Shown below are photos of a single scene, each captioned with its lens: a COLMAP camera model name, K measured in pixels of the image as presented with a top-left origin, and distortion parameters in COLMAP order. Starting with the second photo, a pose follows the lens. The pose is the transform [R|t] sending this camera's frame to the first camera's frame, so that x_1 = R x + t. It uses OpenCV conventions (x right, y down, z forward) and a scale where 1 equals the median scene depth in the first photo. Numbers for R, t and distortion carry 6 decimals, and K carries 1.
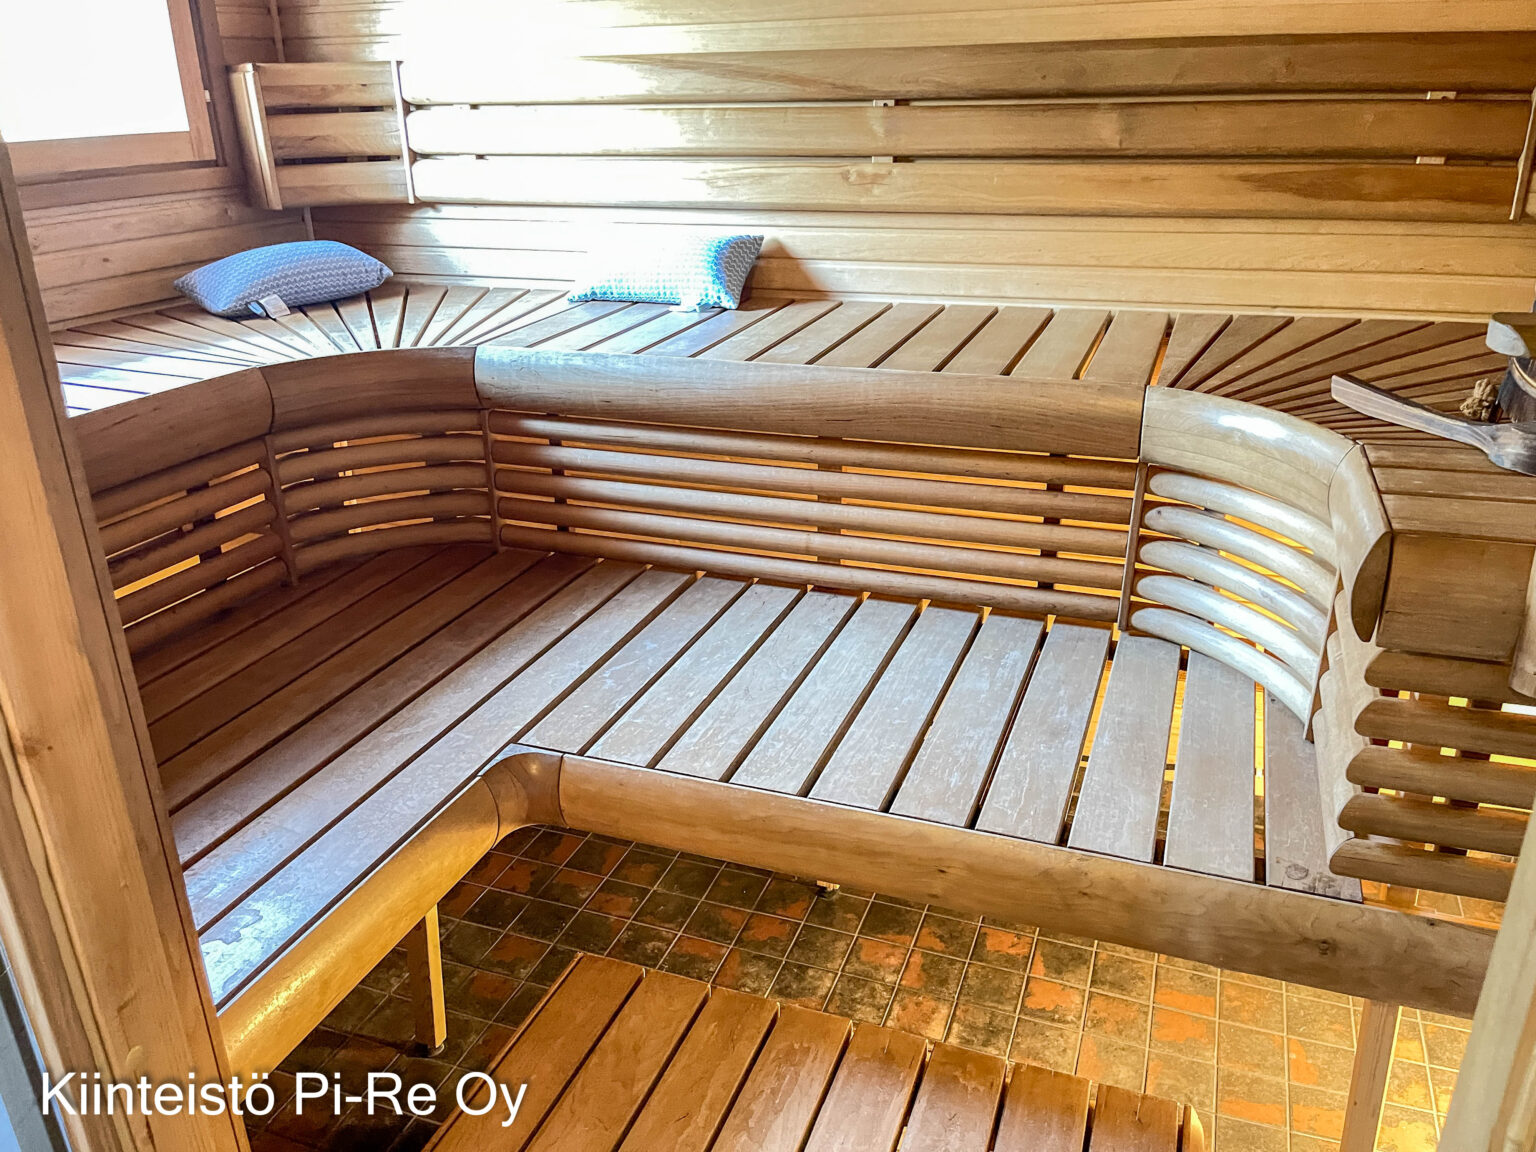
lens RADIAL K [[1176.4, 0, 768.3], [0, 1176.4, 581.8], [0, 0, 1]] dist [0.019788, -0.056850]
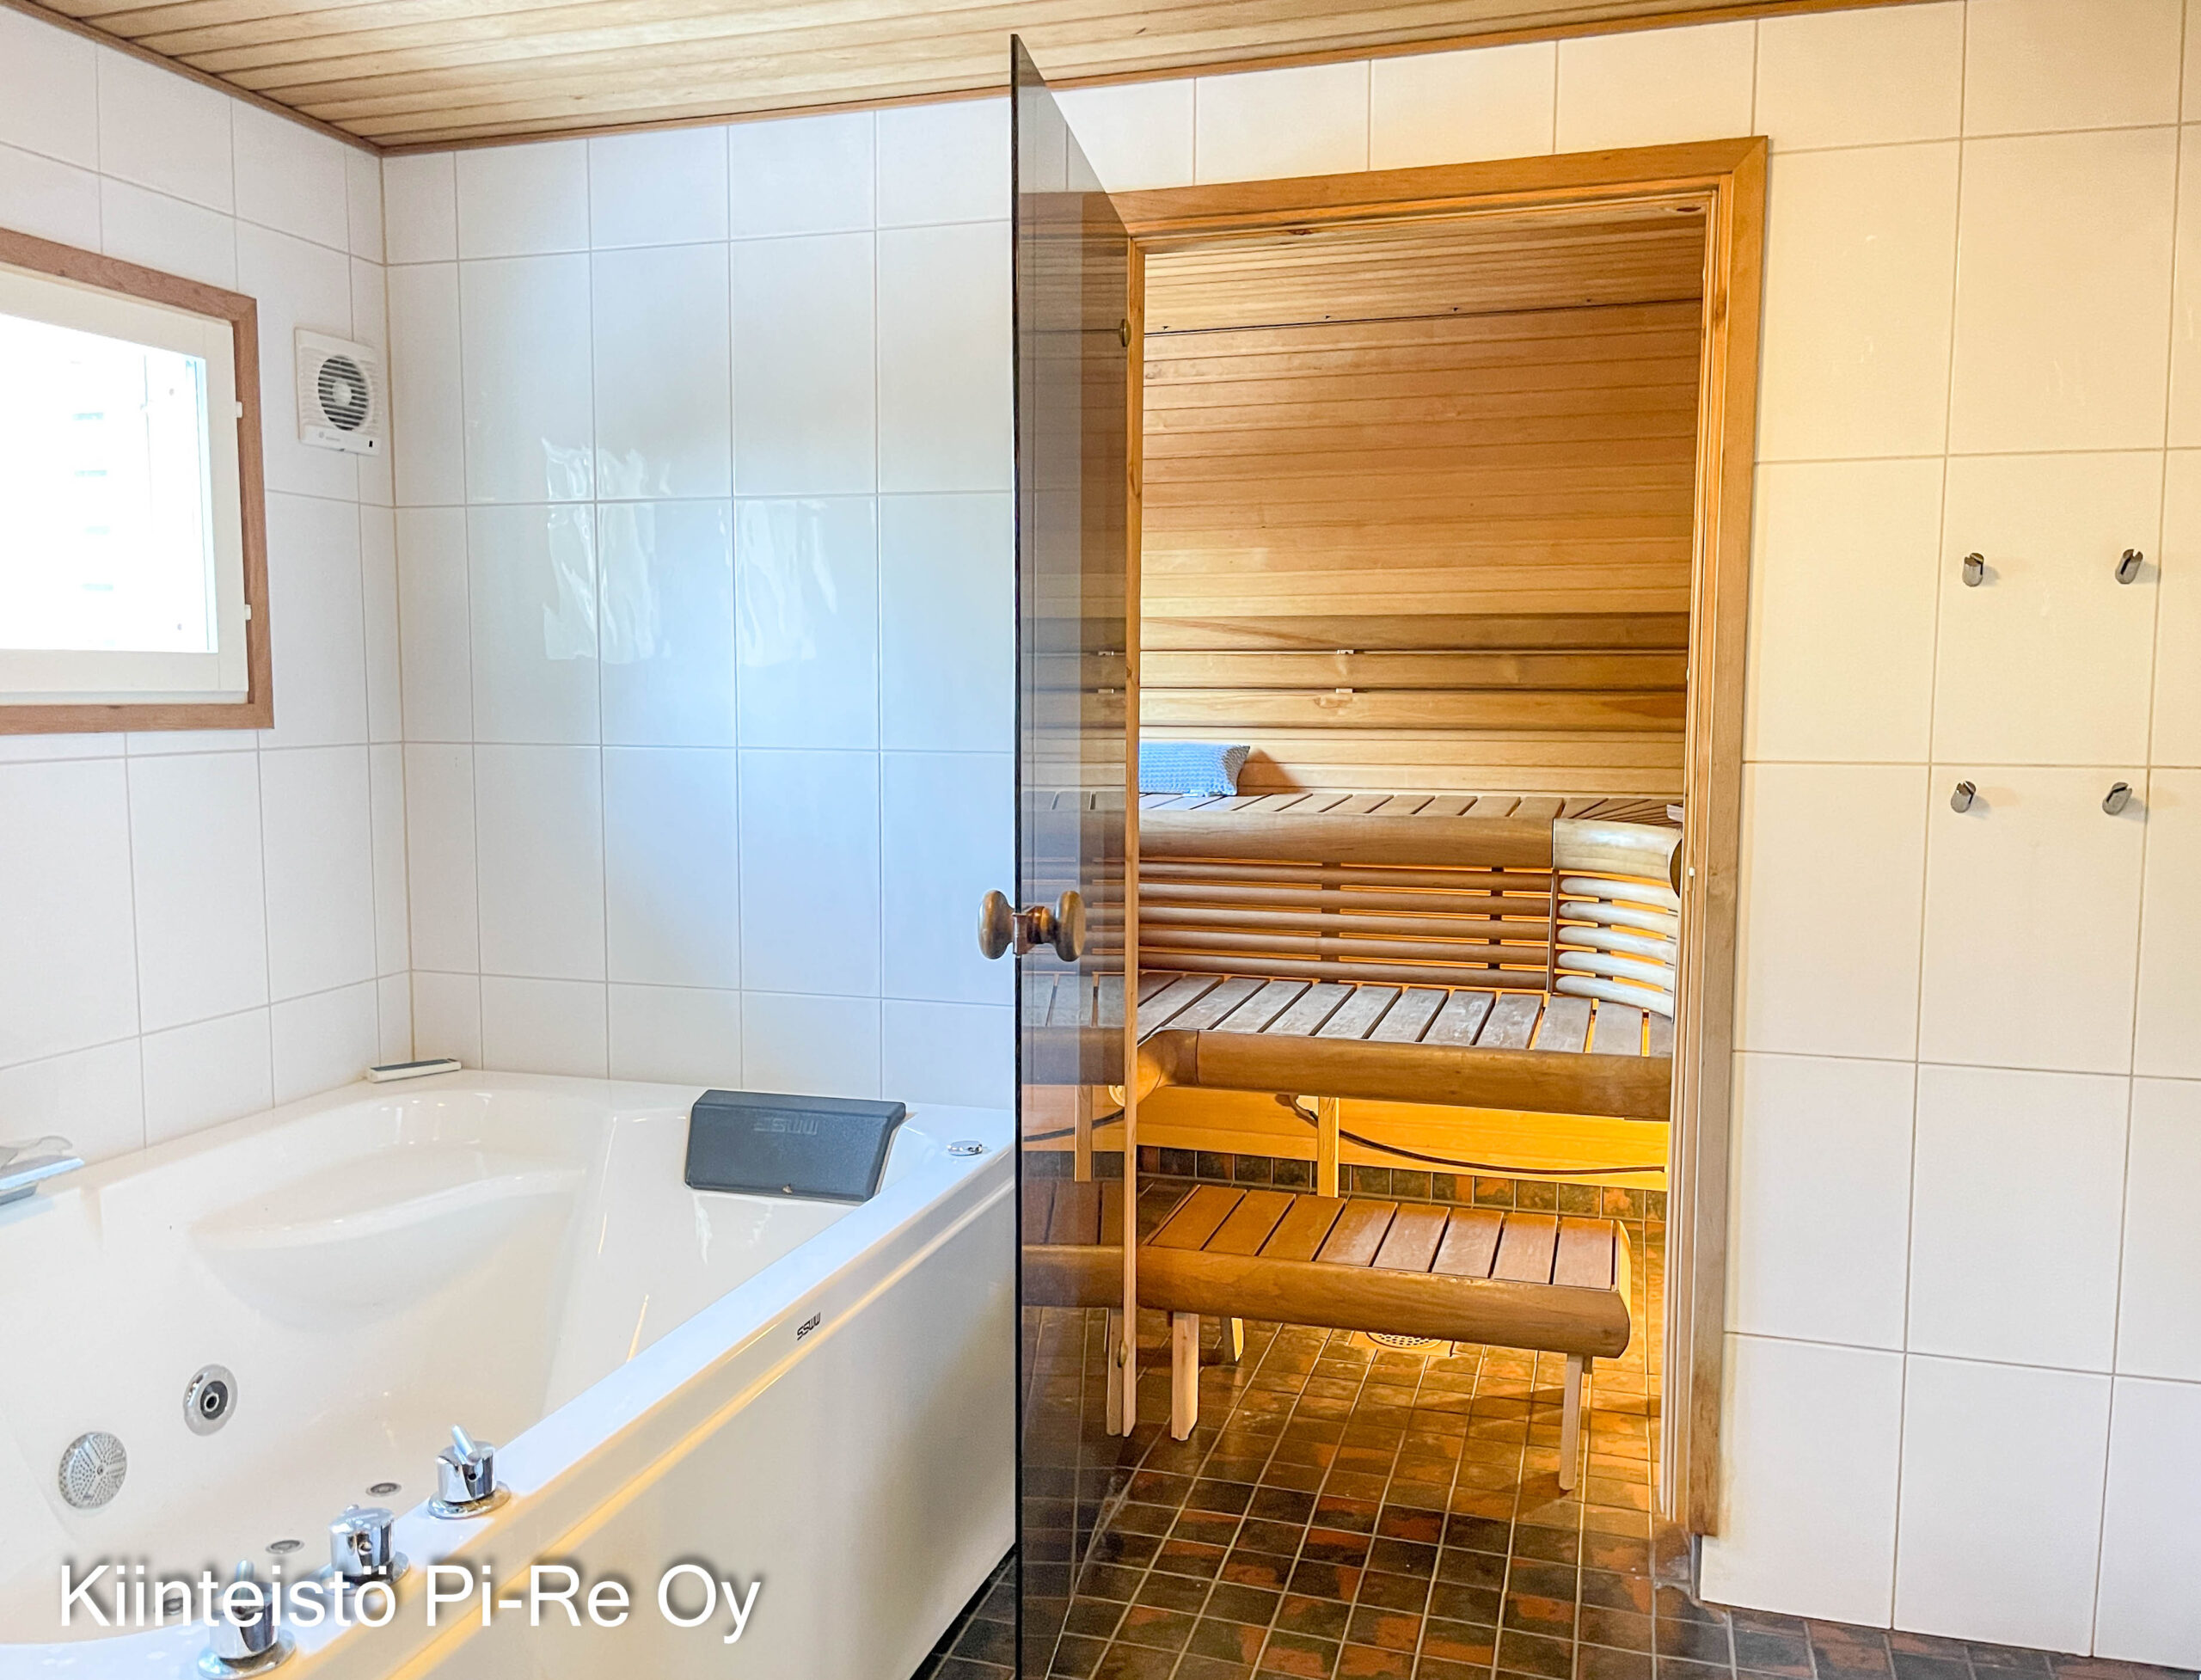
lens RADIAL K [[1828.5, 0, 1039.6], [0, 1828.5, 857.7], [0, 0, 1]] dist [0.050719, -0.004015]
pose [[0.998652, 0.015552, 0.049515, -0.380007], [-0.000063, 0.954408, -0.298504, 0.487572], [-0.051900, 0.298099, 0.953123, -1.002772]]
